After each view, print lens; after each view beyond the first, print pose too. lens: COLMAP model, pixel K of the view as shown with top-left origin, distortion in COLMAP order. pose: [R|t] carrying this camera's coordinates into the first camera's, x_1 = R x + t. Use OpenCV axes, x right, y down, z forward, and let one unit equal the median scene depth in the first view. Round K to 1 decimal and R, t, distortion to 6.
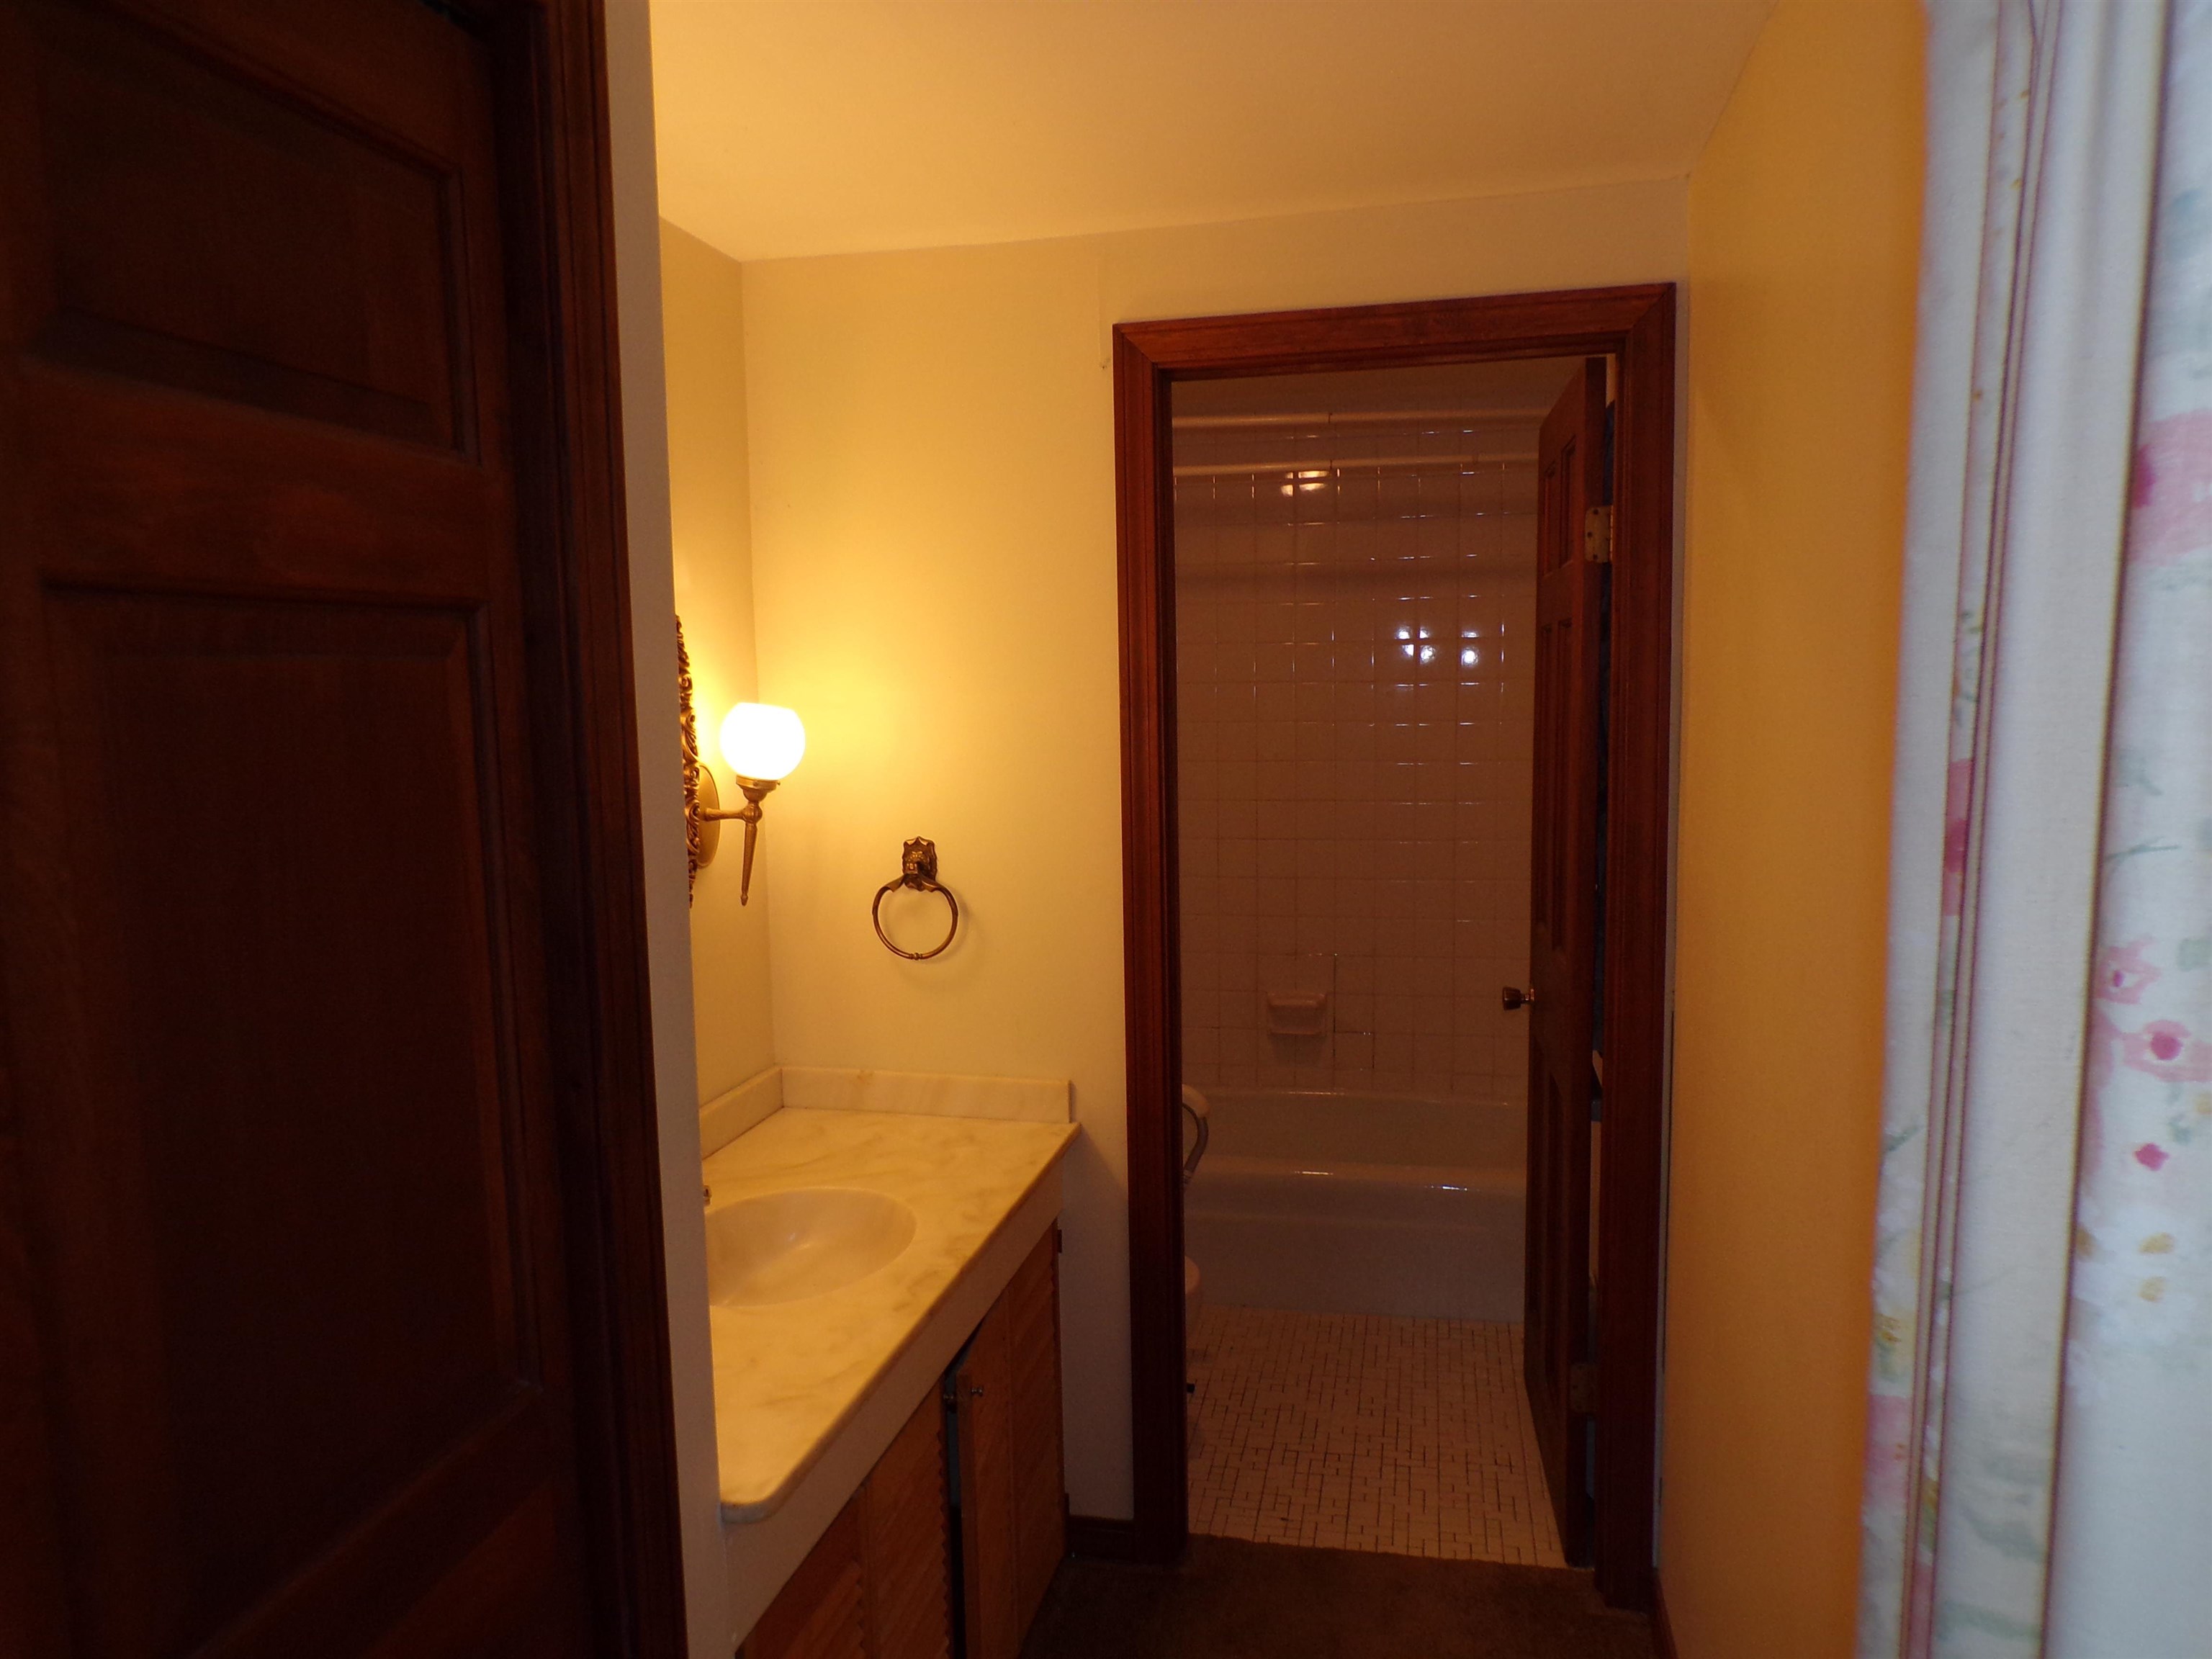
lens RADIAL K [[1512.4, 0, 1108.1], [0, 1512.4, 845.7], [0, 0, 1]] dist [0.000959, 0.001471]
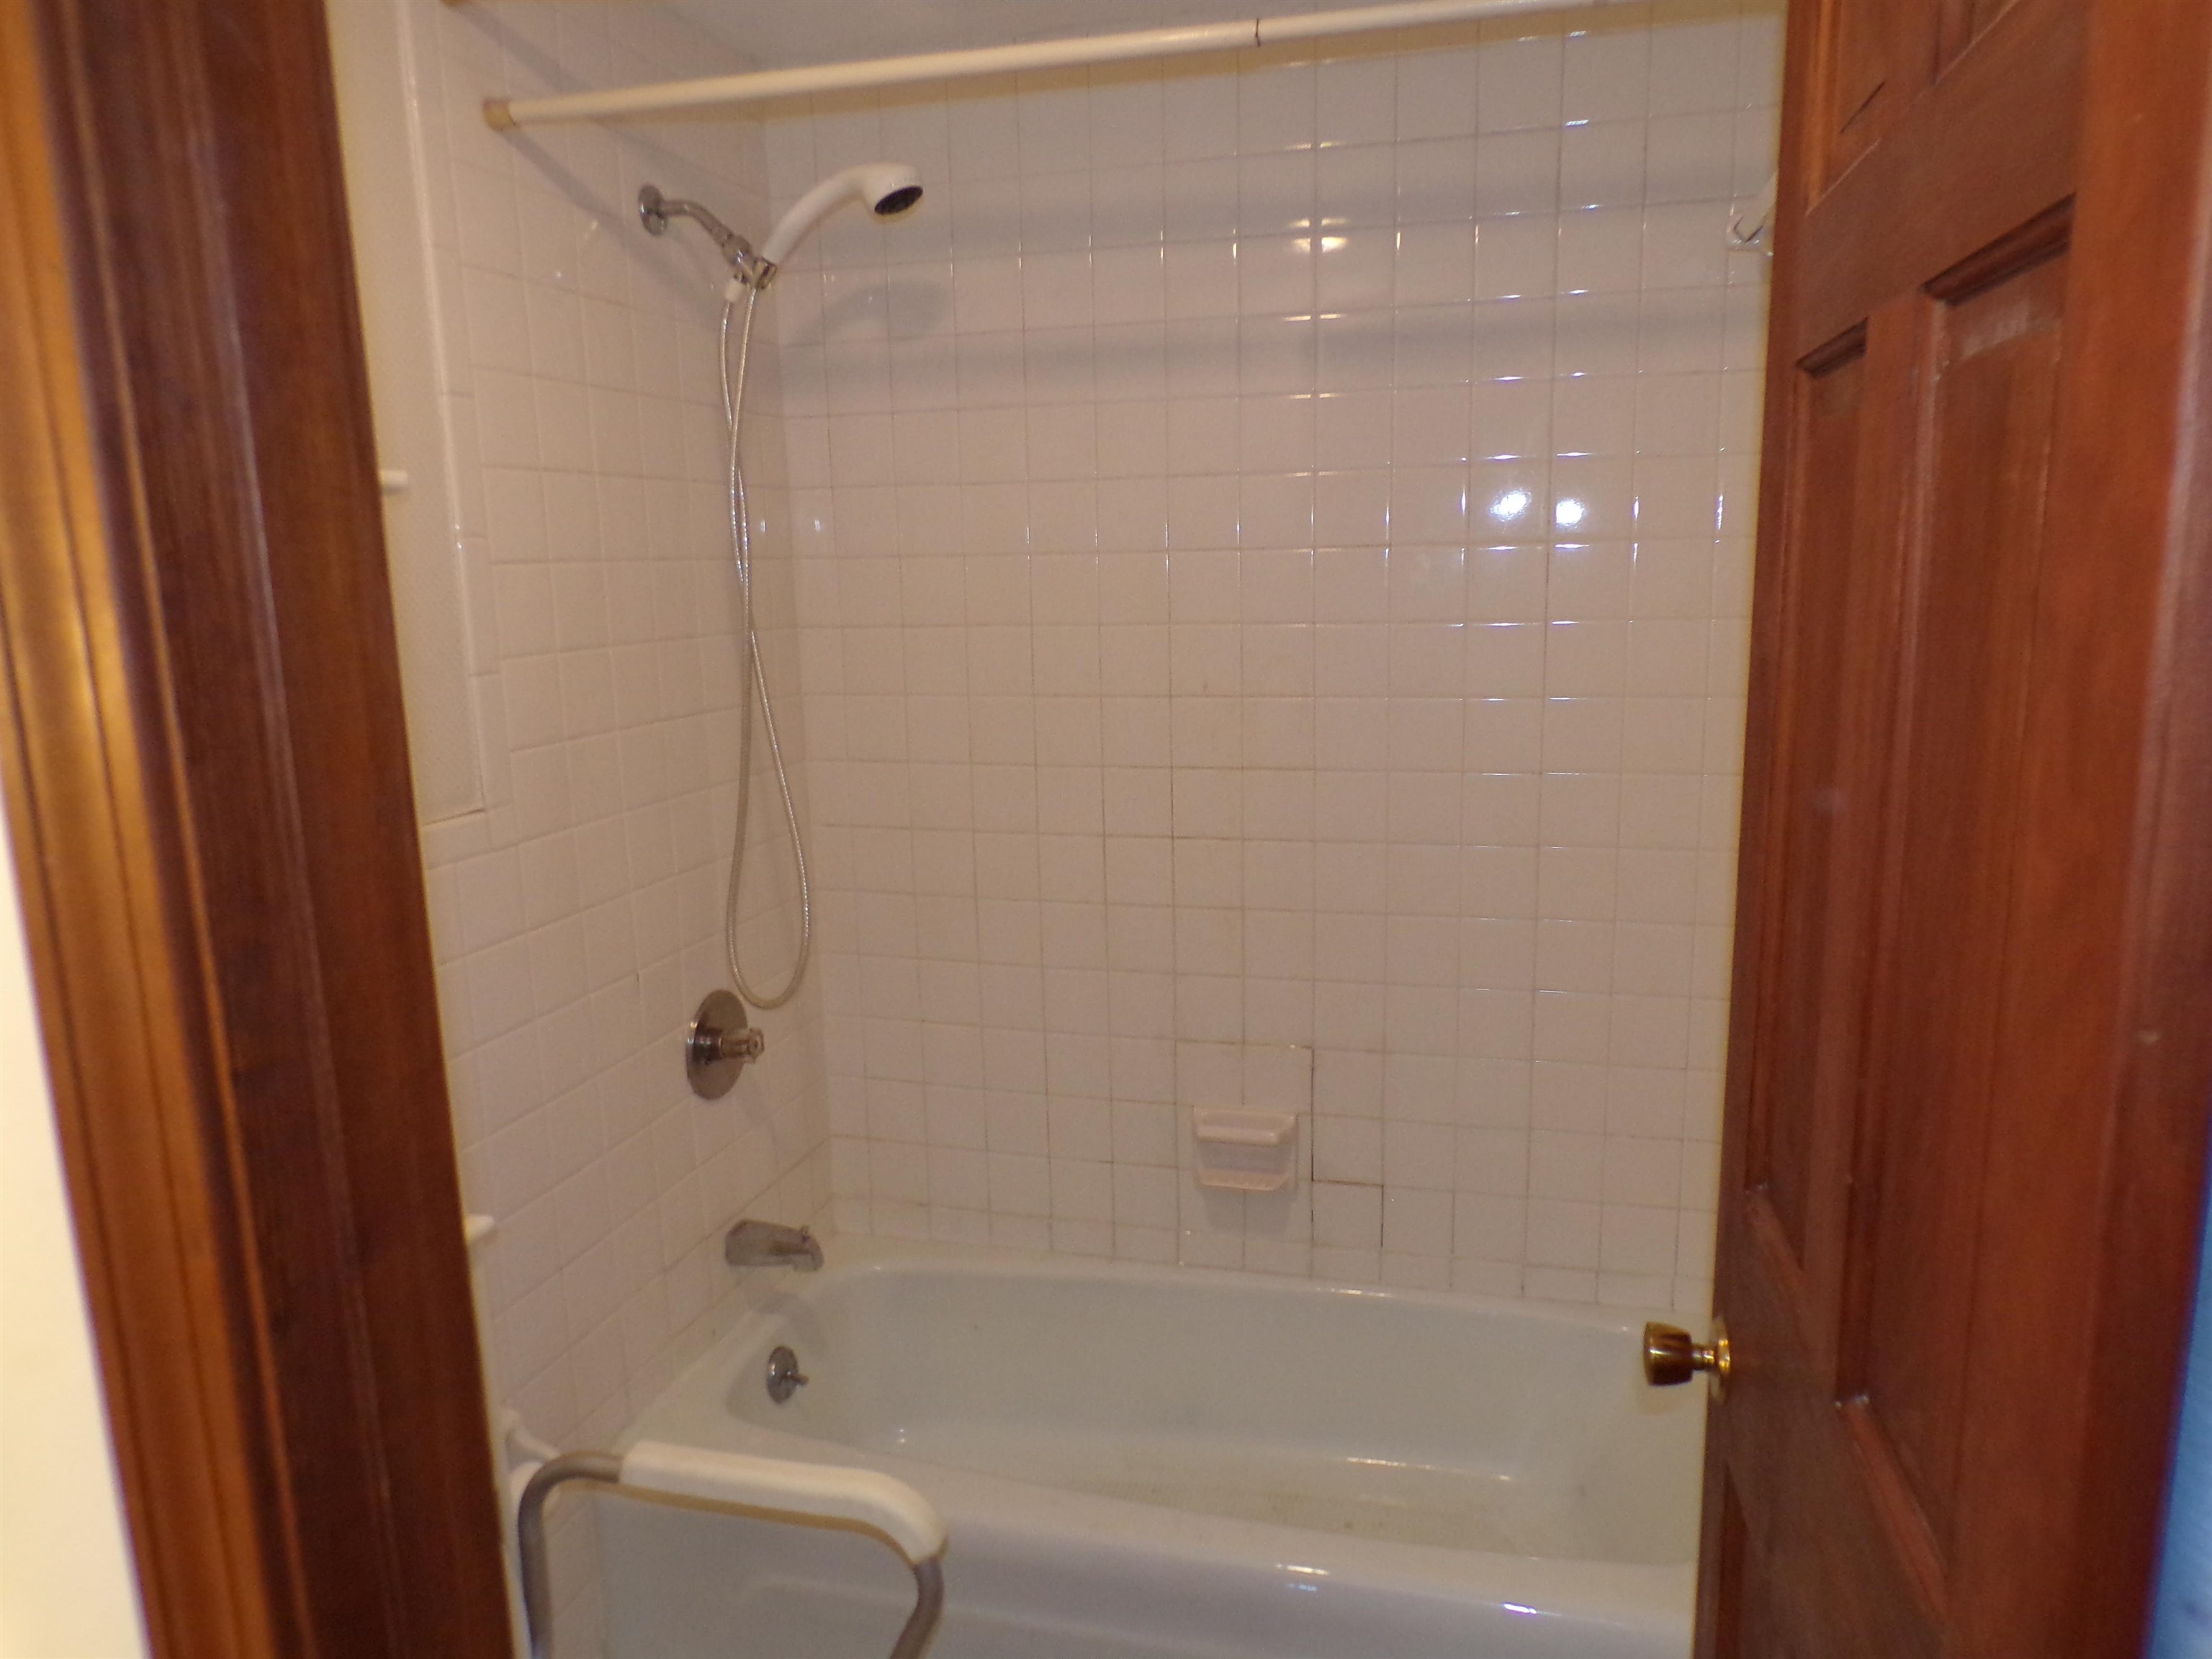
lens RADIAL K [[1512.4, 0, 1108.1], [0, 1512.4, 845.7], [0, 0, 1]] dist [0.000959, 0.001471]
pose [[0.998251, 0.001609, -0.059088, 0.109634], [0.003470, 0.996310, 0.085761, -0.048739], [0.059008, -0.085816, 0.994562, 0.463045]]
